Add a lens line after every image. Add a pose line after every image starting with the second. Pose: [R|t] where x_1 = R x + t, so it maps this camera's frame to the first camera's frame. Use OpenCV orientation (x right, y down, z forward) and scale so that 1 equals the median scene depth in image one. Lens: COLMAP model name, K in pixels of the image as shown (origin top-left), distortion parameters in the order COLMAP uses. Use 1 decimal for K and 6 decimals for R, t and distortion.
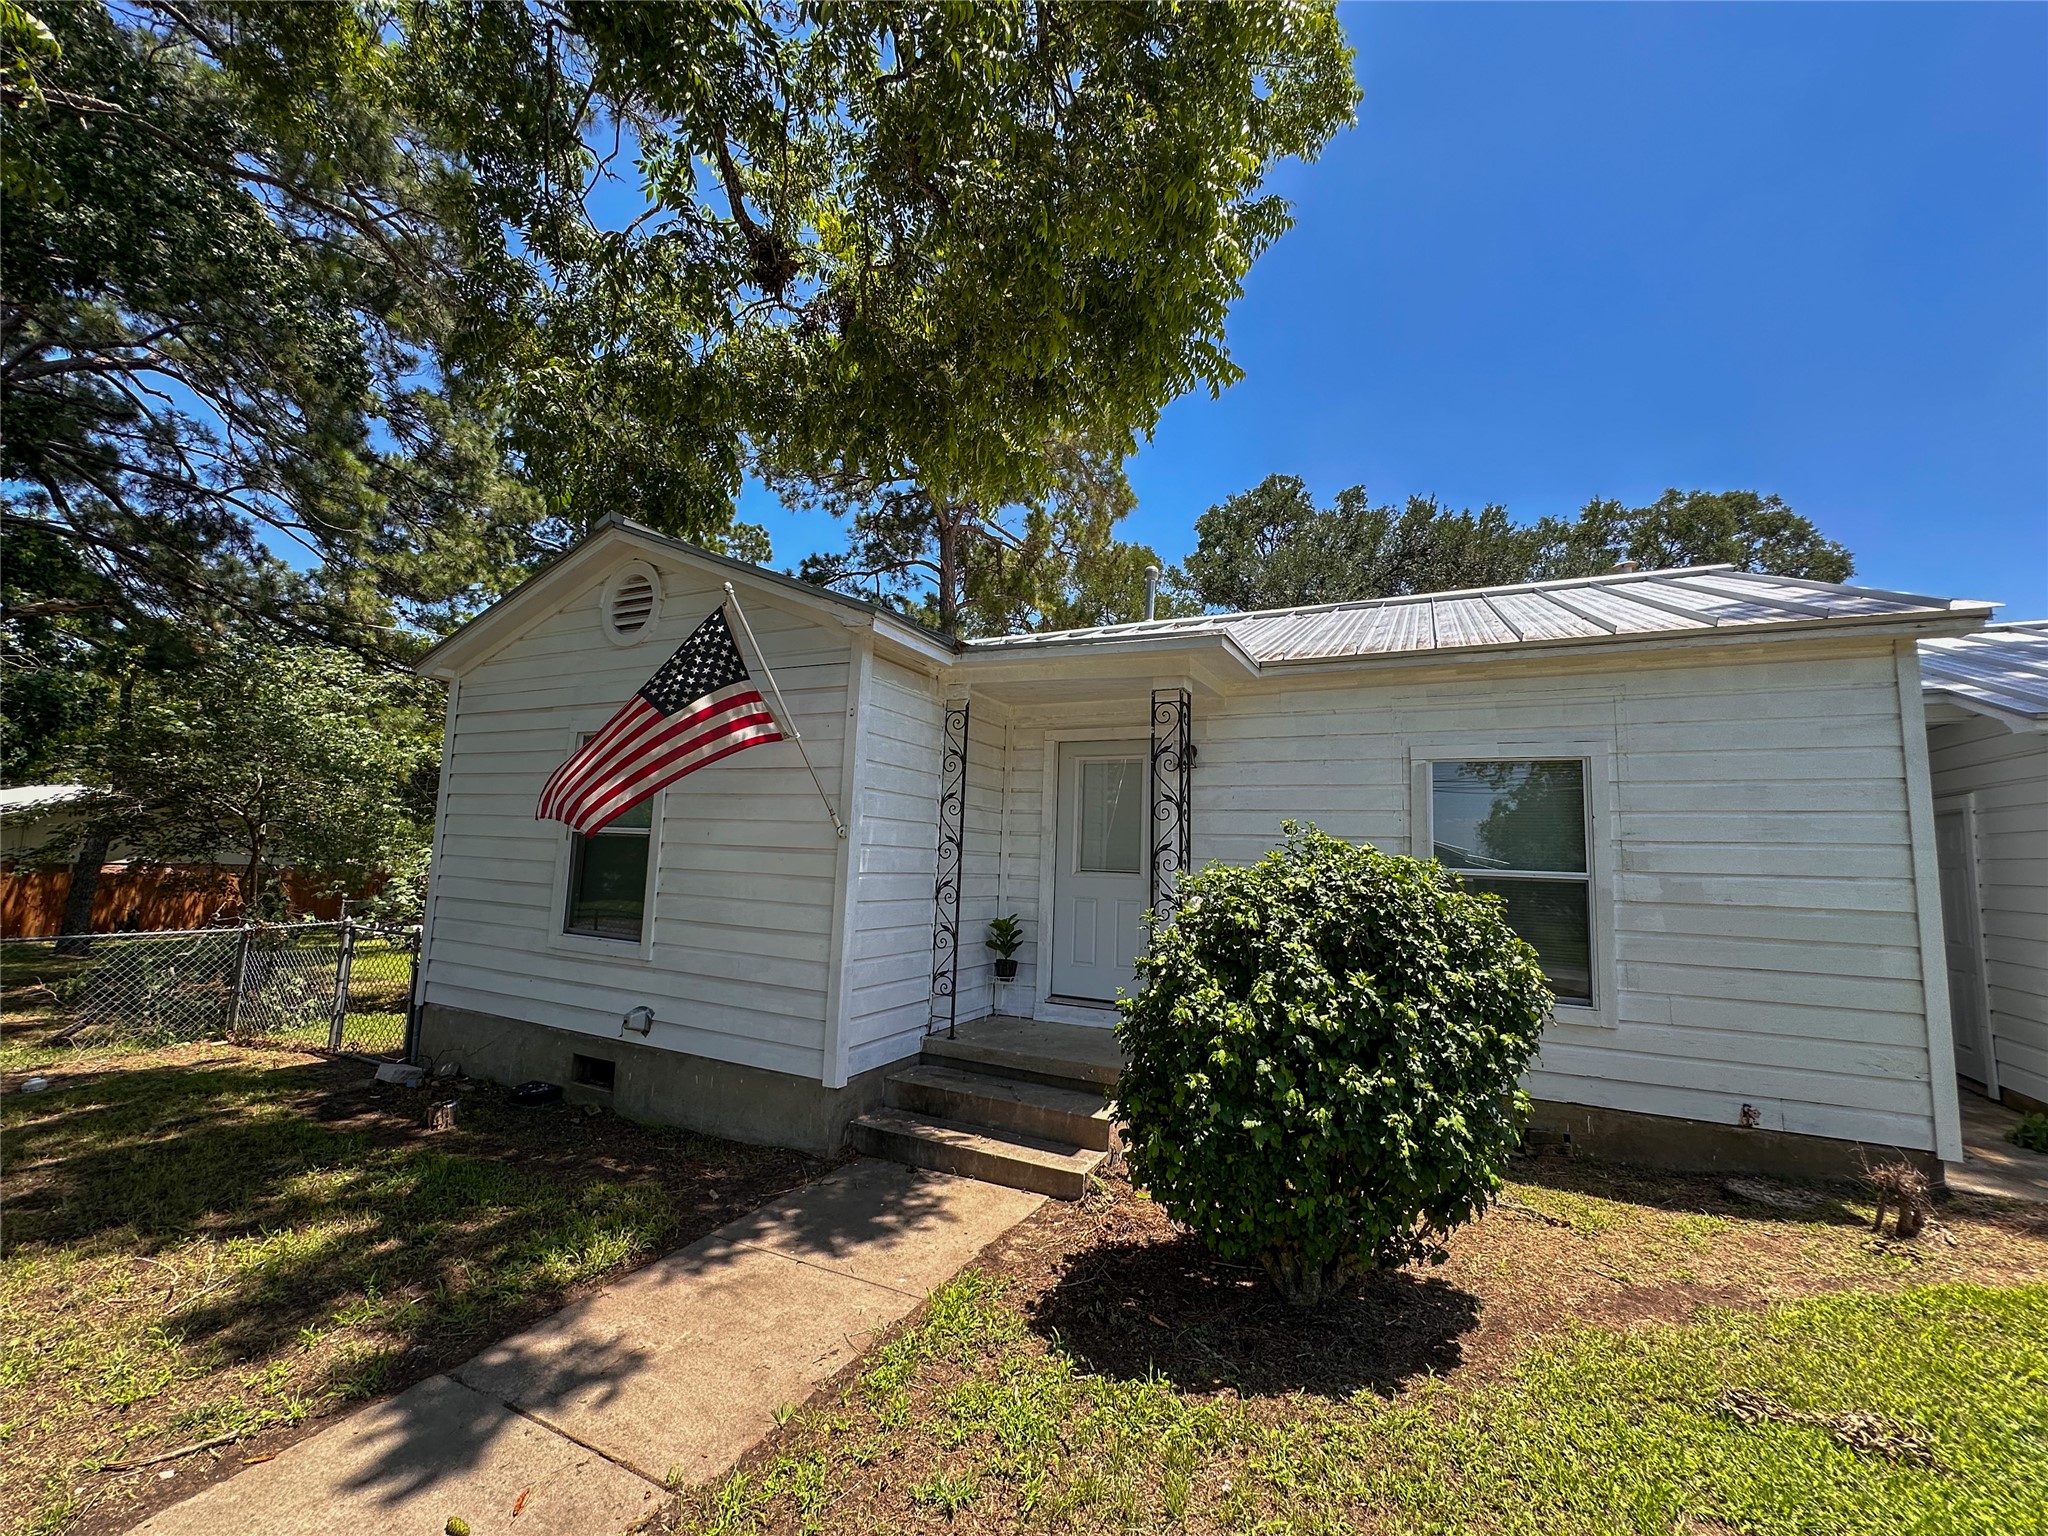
lens RADIAL K [[816.0, 0, 1028.7], [0, 816.0, 771.1], [0, 0, 1]] dist [-0.007732, 0.000673]
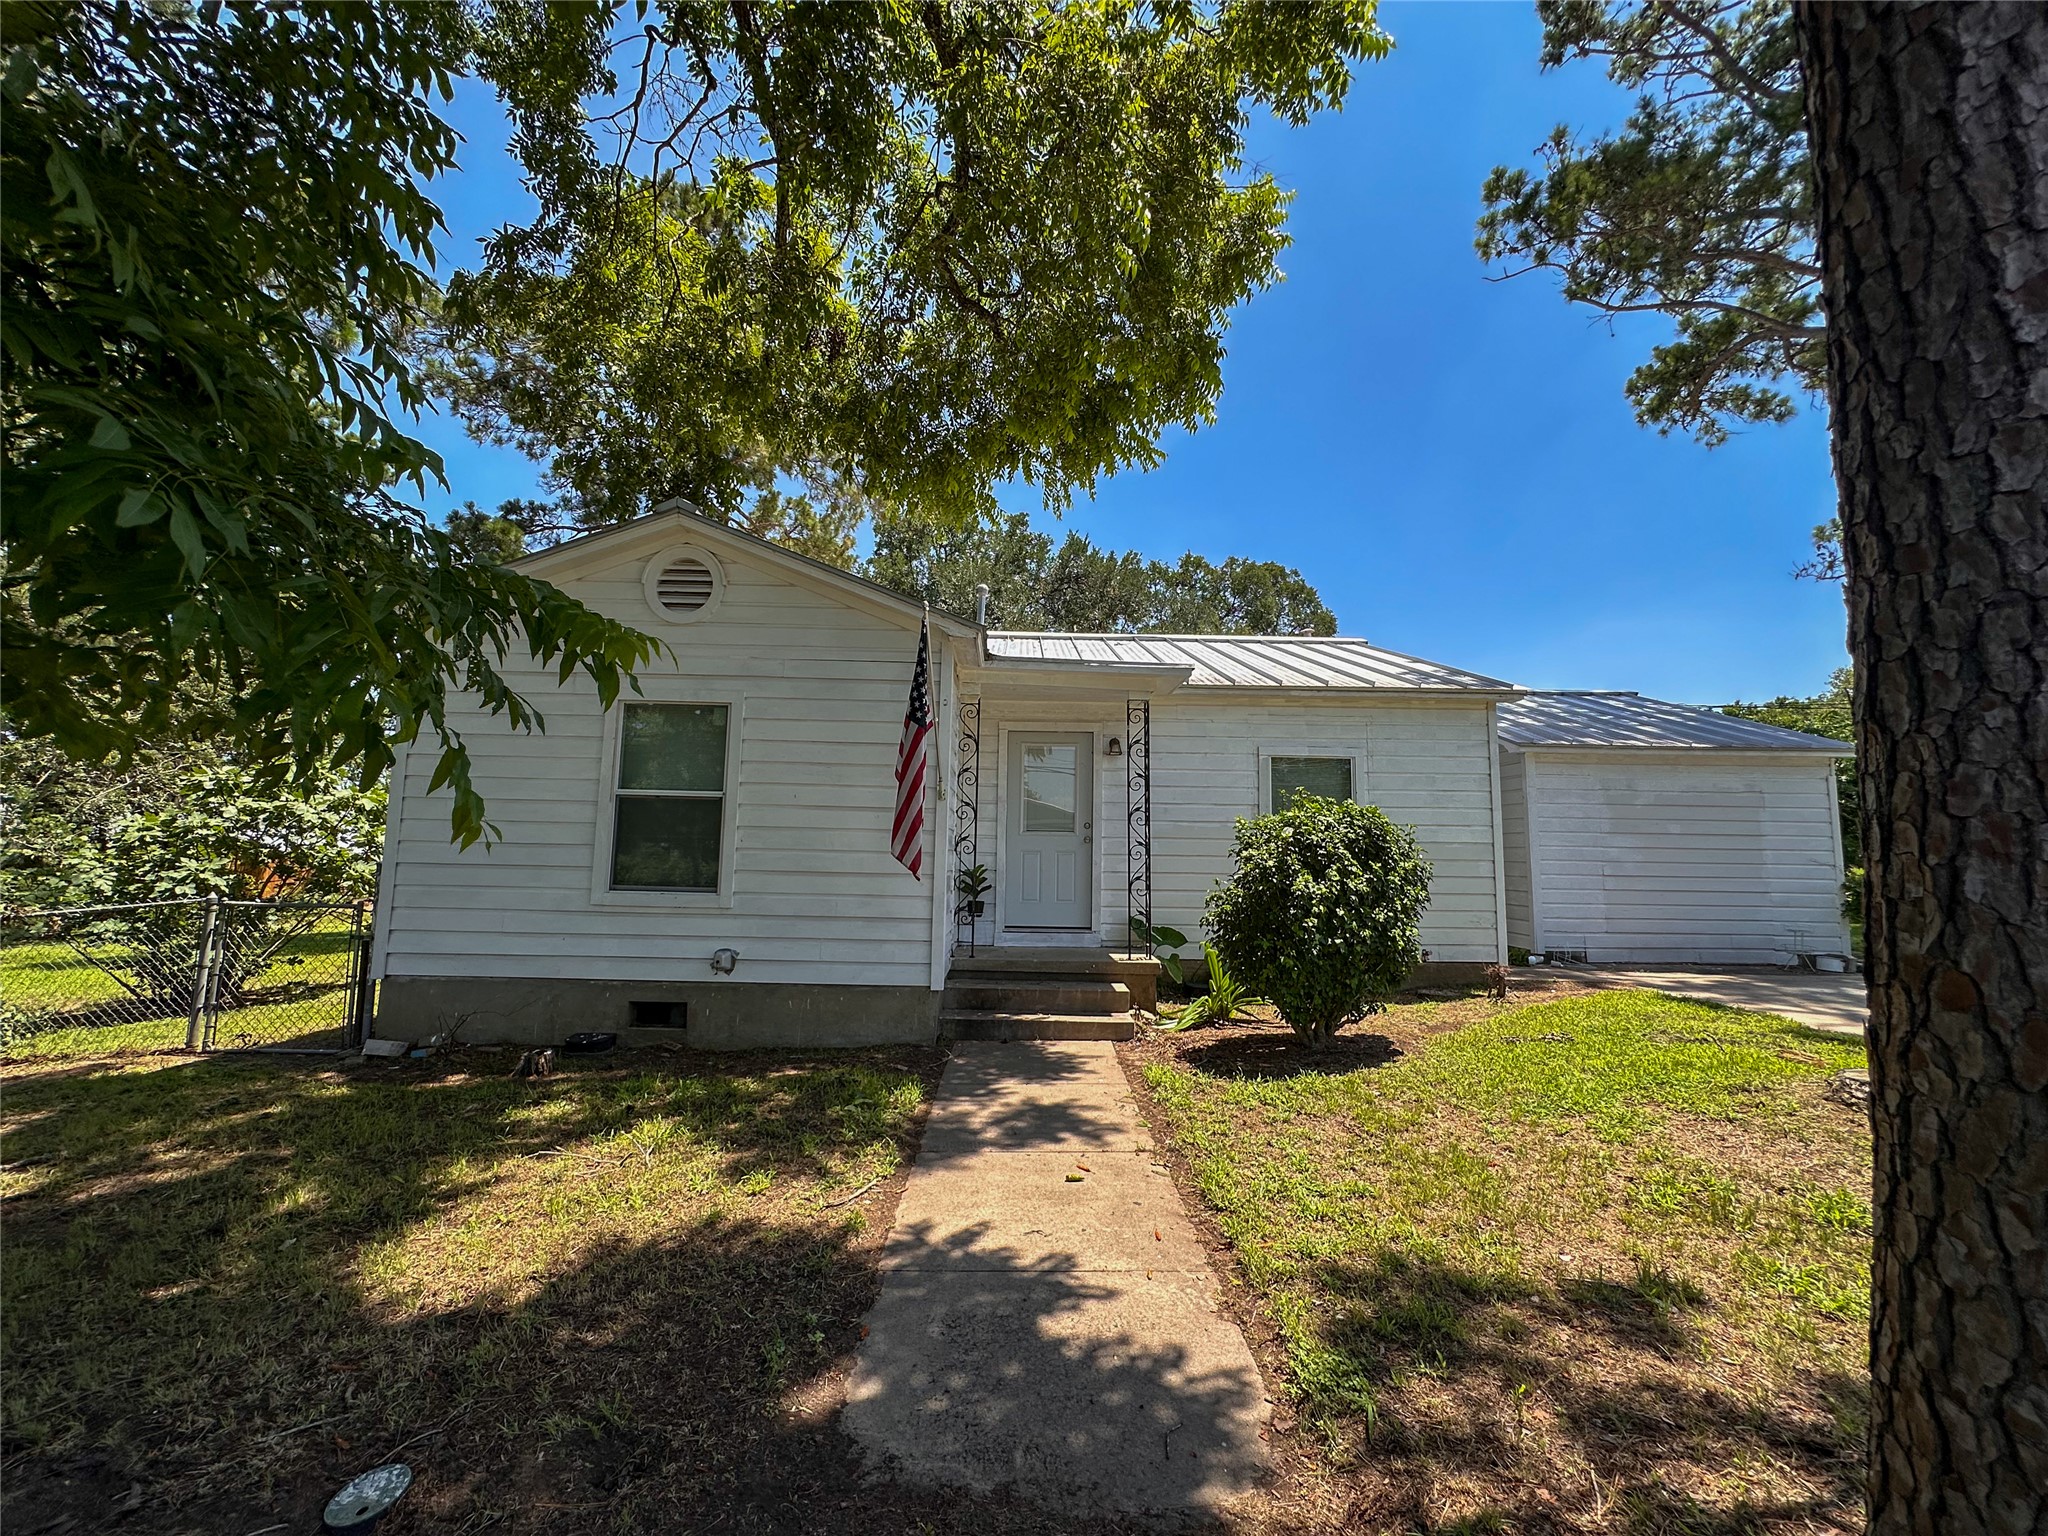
lens RADIAL K [[816.0, 0, 1019.1], [0, 816.0, 767.8], [0, 0, 1]] dist [-0.007732, 0.000673]
pose [[0.895644, 0.028691, 0.443846, -0.591582], [-0.034471, 0.999393, 0.004957, 0.017731], [-0.443434, -0.019740, 0.896090, -0.182391]]
